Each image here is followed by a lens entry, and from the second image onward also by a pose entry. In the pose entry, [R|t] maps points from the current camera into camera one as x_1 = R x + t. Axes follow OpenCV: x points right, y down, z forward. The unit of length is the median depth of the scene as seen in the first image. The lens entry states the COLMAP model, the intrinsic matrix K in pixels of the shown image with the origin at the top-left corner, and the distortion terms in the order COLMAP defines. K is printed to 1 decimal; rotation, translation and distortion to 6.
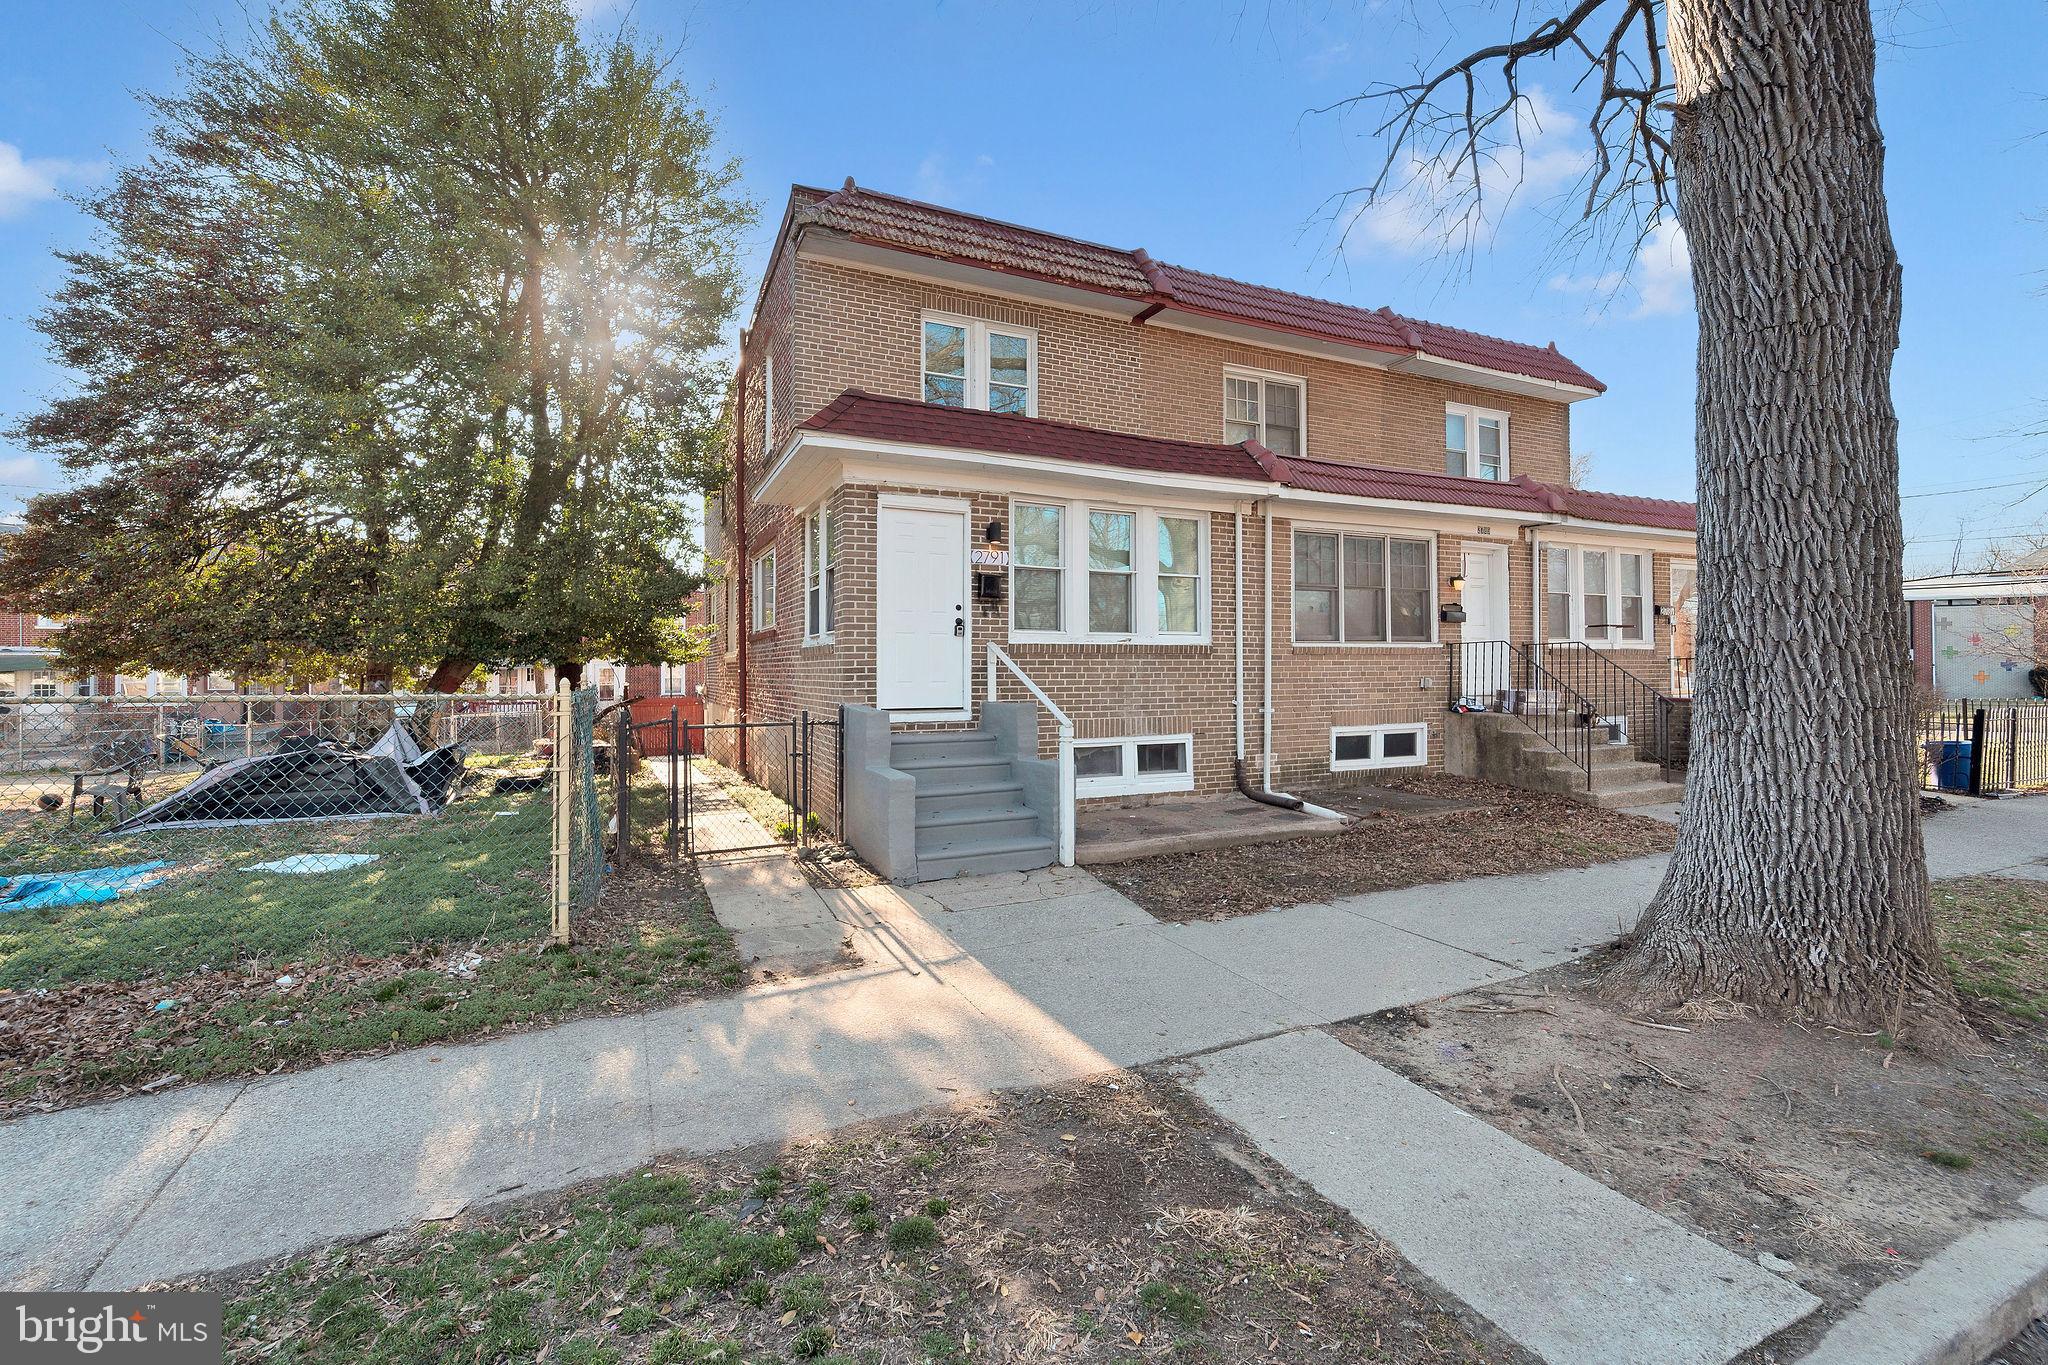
lens RADIAL K [[865.6, 0, 988.2], [0, 865.6, 676.2], [0, 0, 1]] dist [-0.001685, -0.000133]
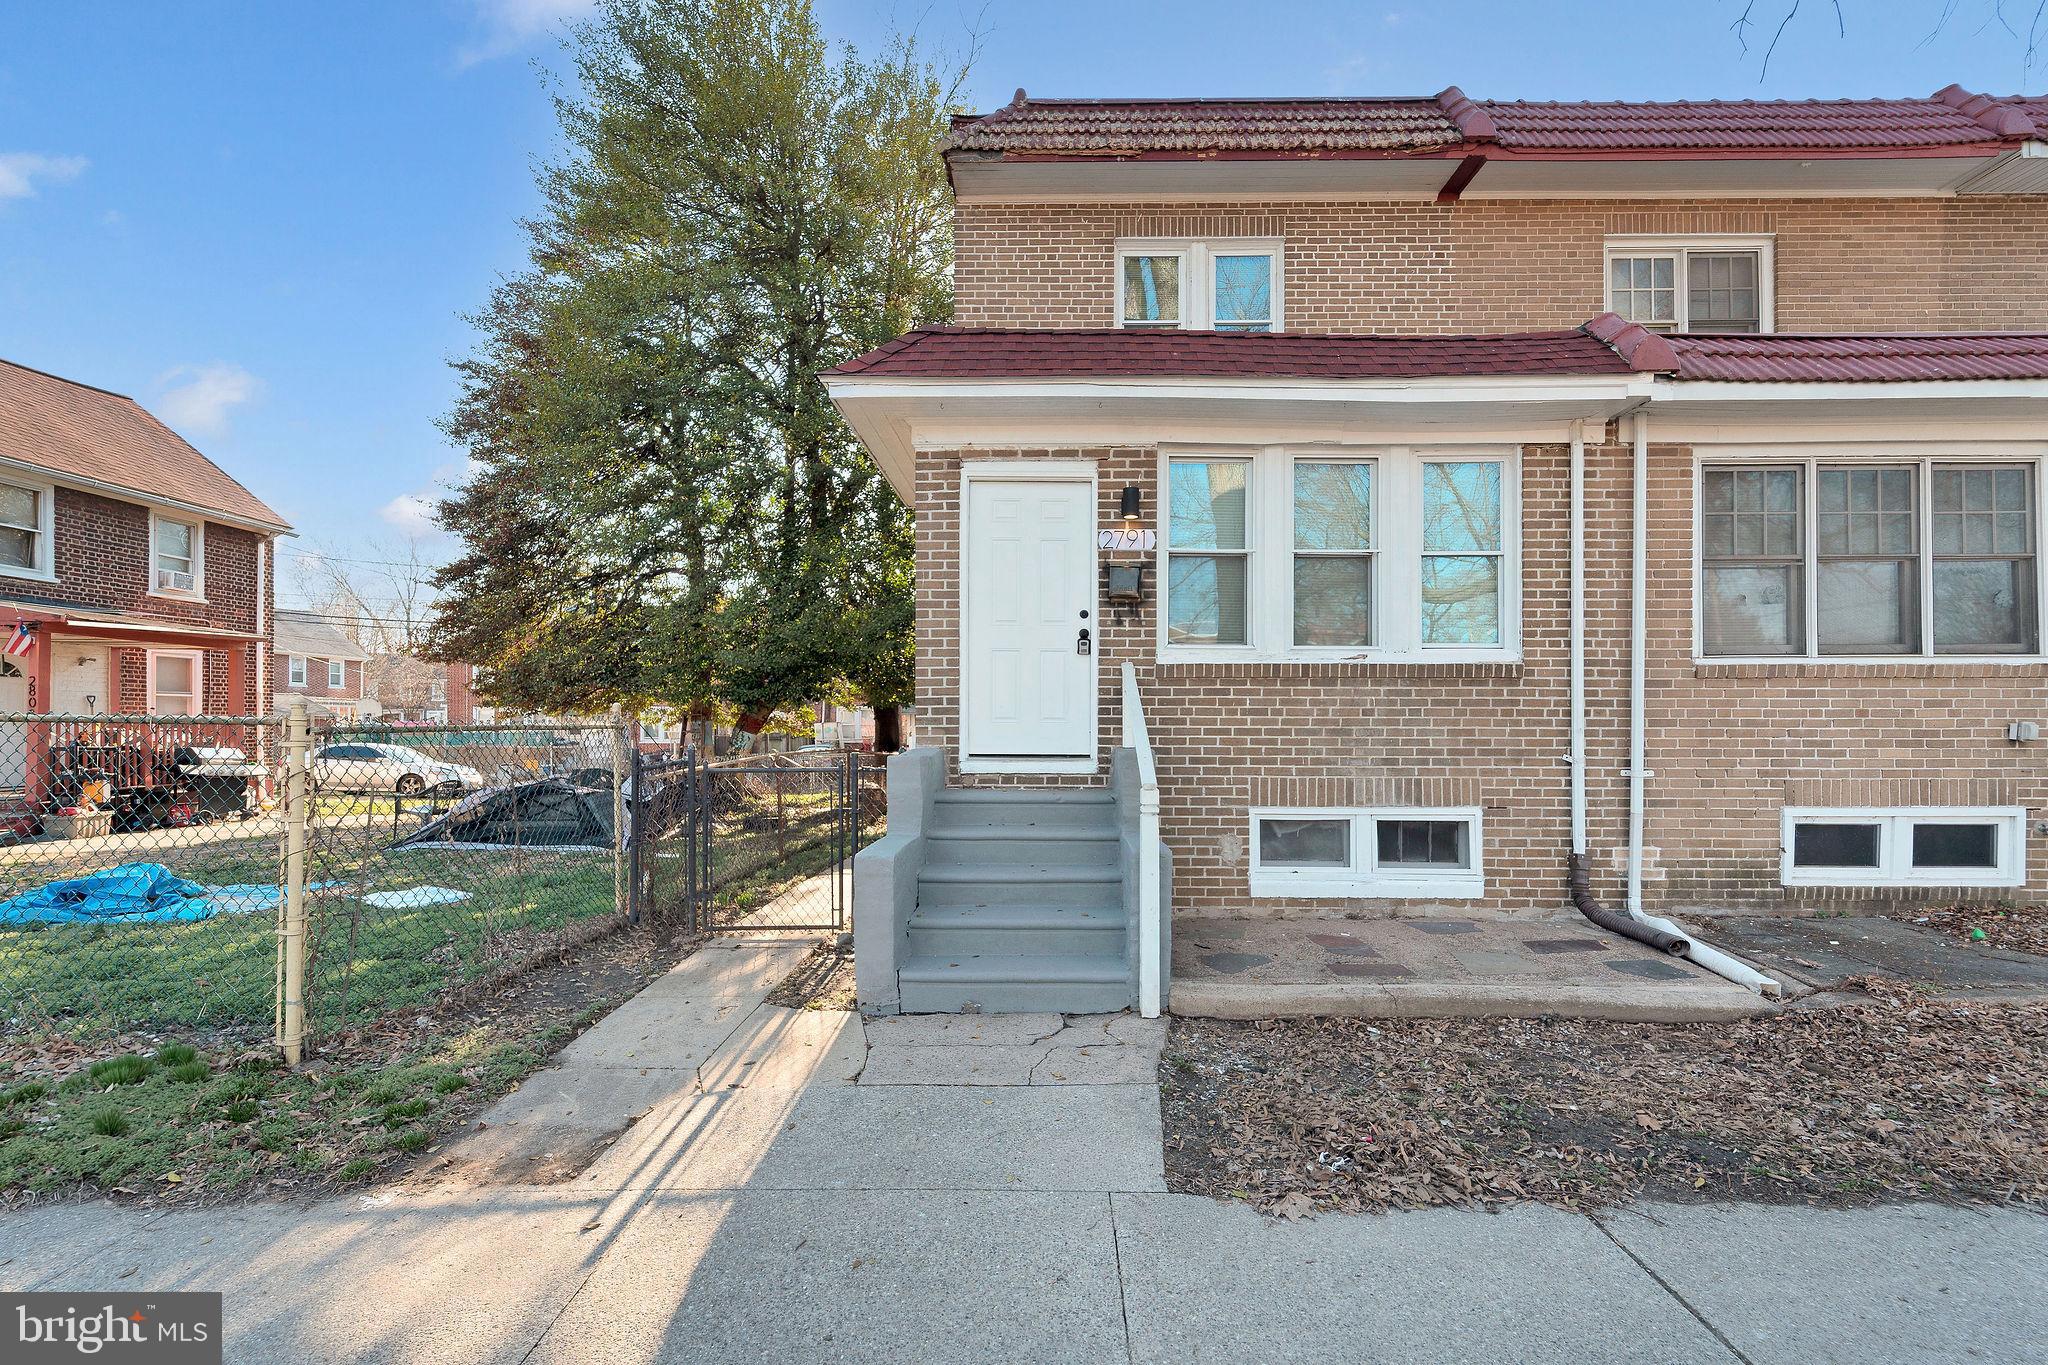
lens RADIAL K [[670.9, 0, 1318.1], [0, 670.9, 737.1], [0, 0, 1]] dist [-0.000076, -0.001554]
pose [[0.907579, 0.008725, -0.419790, 0.330468], [-0.008969, 0.999959, 0.001391, 0.016948], [0.419785, 0.002503, 0.907620, 0.516617]]
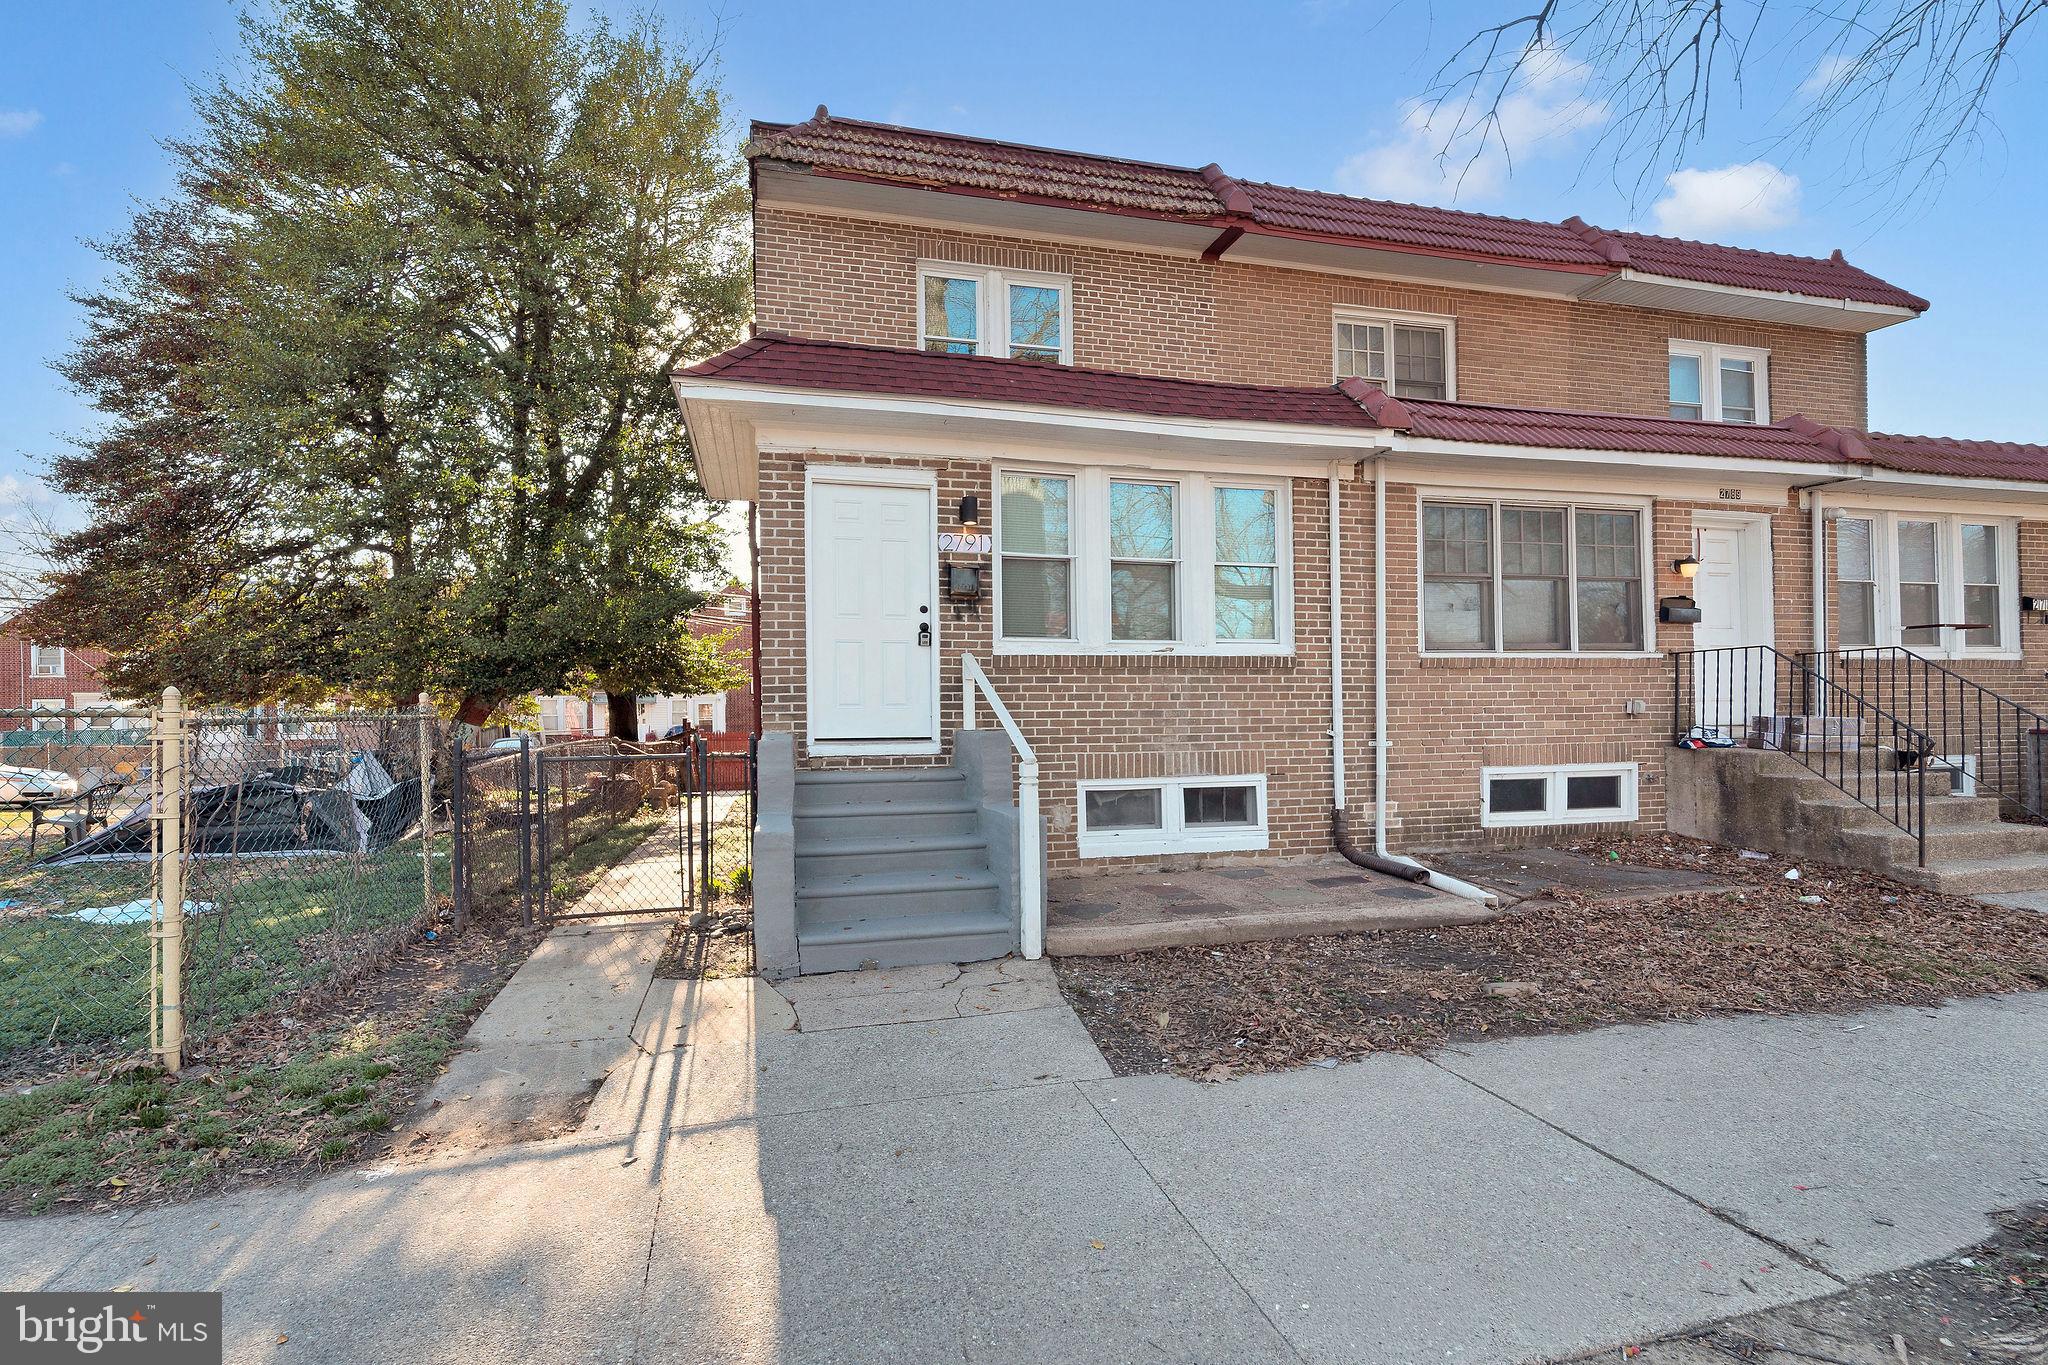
lens RADIAL K [[680.7, 0, 1082.3], [0, 680.7, 724.7], [0, 0, 1]] dist [0.003087, -0.002196]
pose [[0.971316, -0.006136, -0.237715, 0.221963], [0.006147, 0.999981, -0.000695, 0.023126], [0.237714, -0.000786, 0.971335, 0.388950]]
